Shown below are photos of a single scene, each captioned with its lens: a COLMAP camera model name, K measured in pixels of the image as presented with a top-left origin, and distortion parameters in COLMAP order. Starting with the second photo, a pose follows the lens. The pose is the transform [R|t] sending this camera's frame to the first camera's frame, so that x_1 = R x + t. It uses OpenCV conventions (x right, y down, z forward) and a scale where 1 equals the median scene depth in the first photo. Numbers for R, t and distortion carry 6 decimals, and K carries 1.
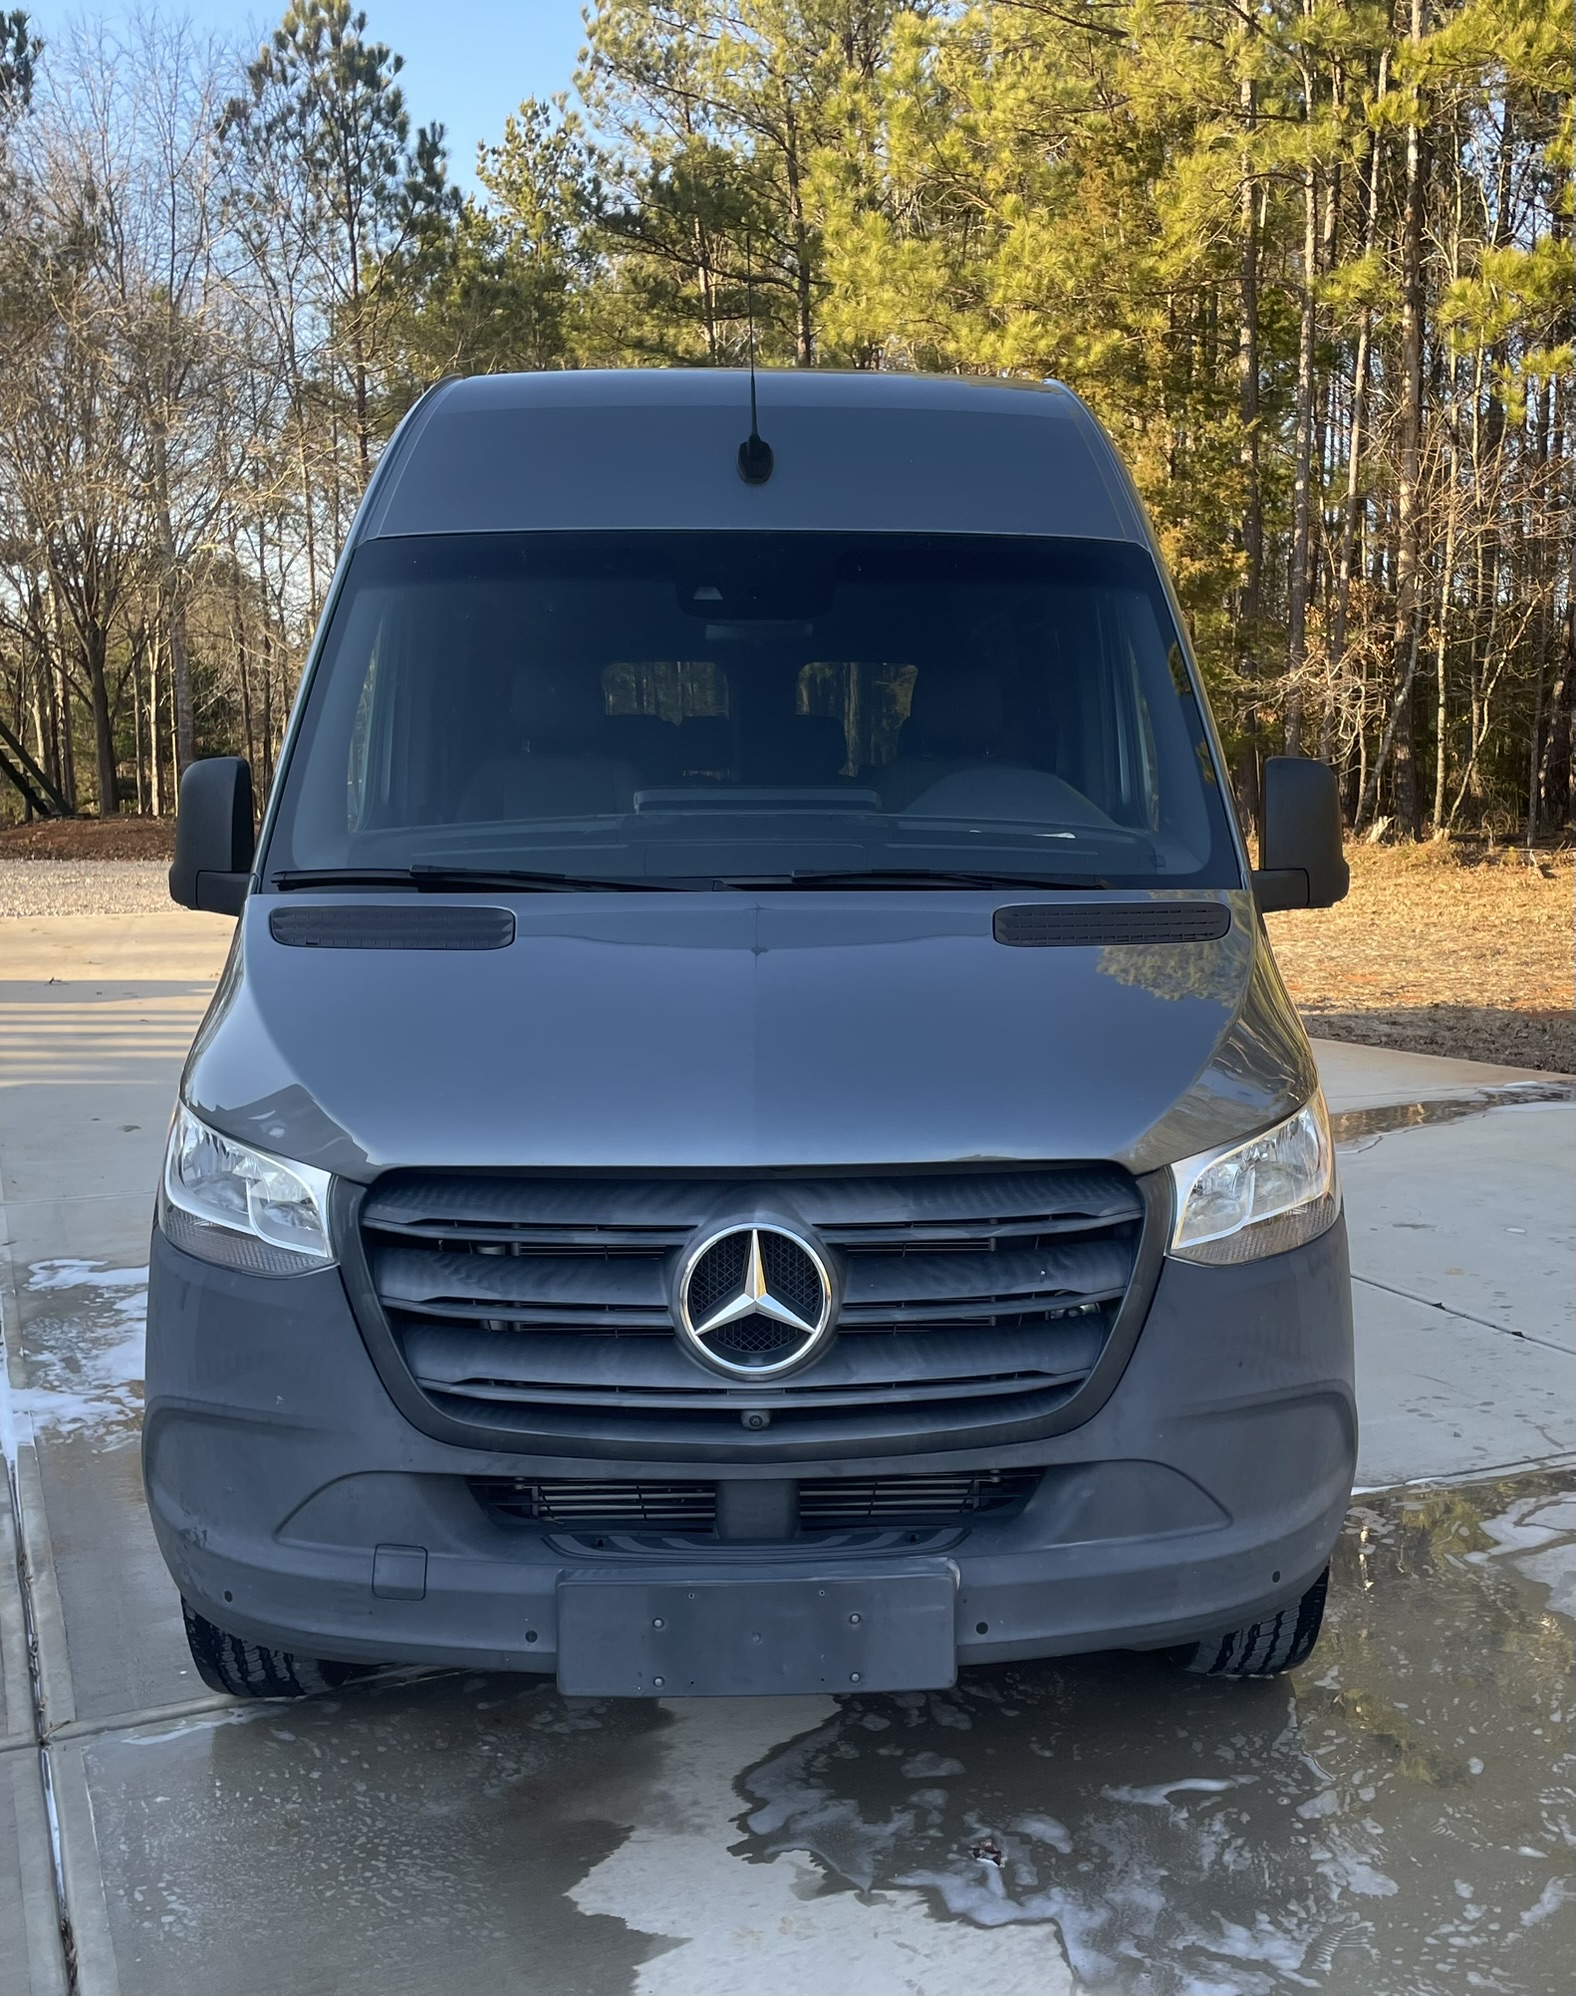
lens RADIAL K [[2018.6, 0, 788.0], [0, 2018.6, 998.0], [0, 0, 1]] dist [0.131270, -0.233512]
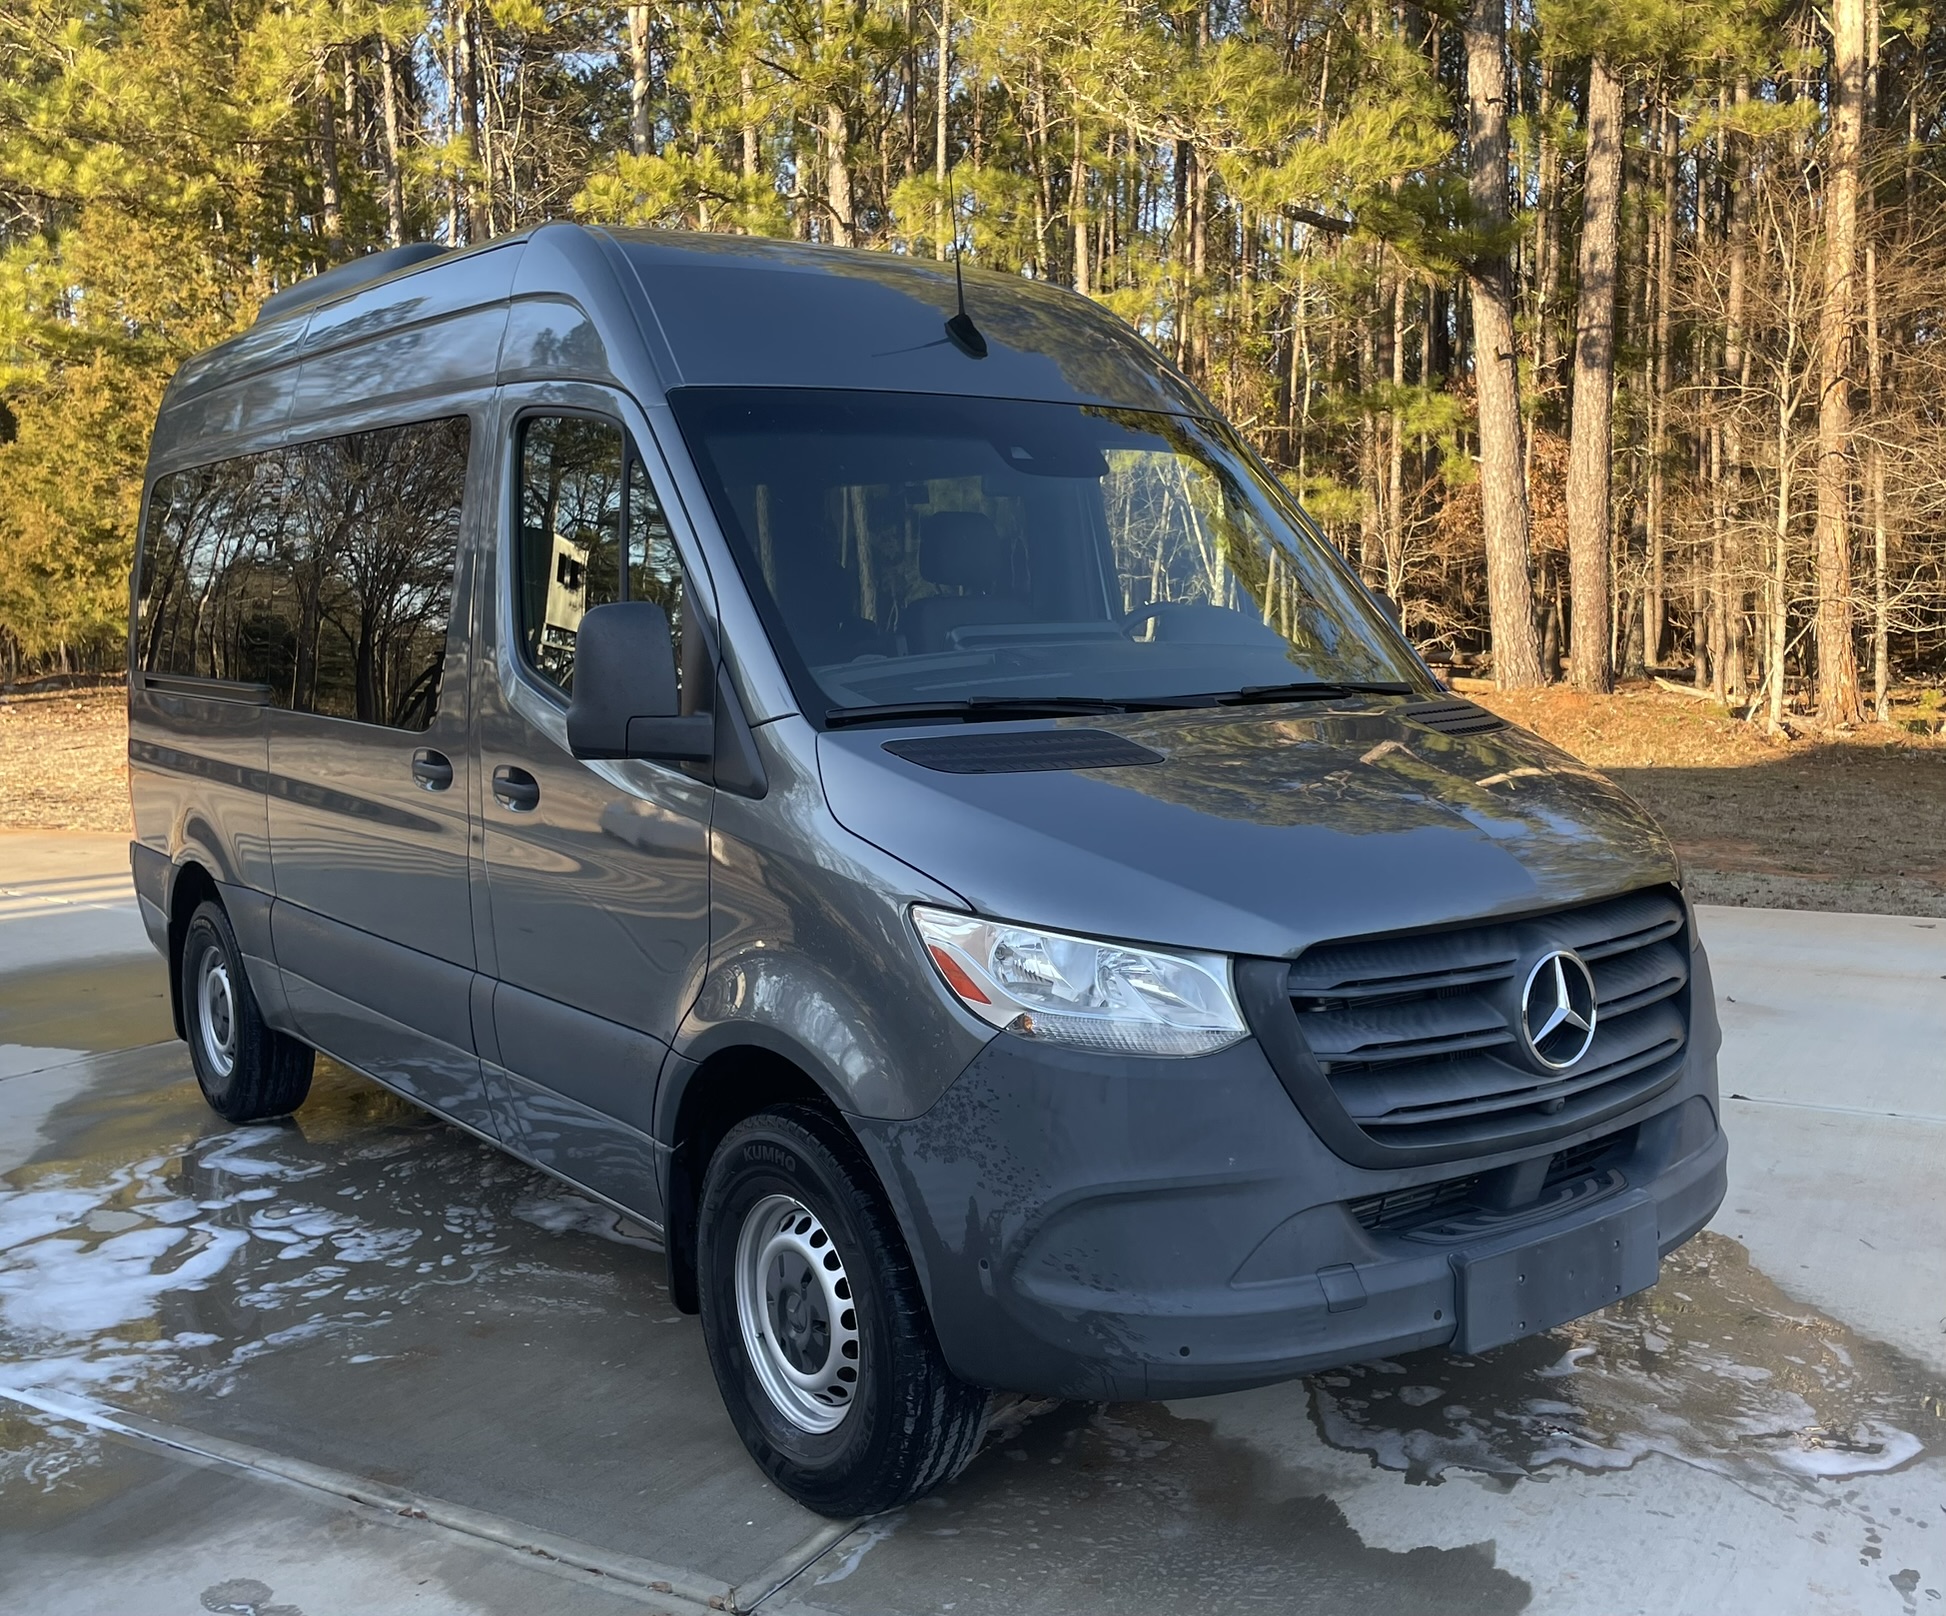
lens RADIAL K [[1967.9, 0, 970.2], [0, 1967.9, 759.4], [0, 0, 1]] dist [0.048754, -0.026611]
pose [[0.801833, -0.058367, 0.594691, -0.921701], [0.081347, 0.996615, -0.011866, -0.021658], [-0.591986, 0.057891, 0.803867, 0.180996]]
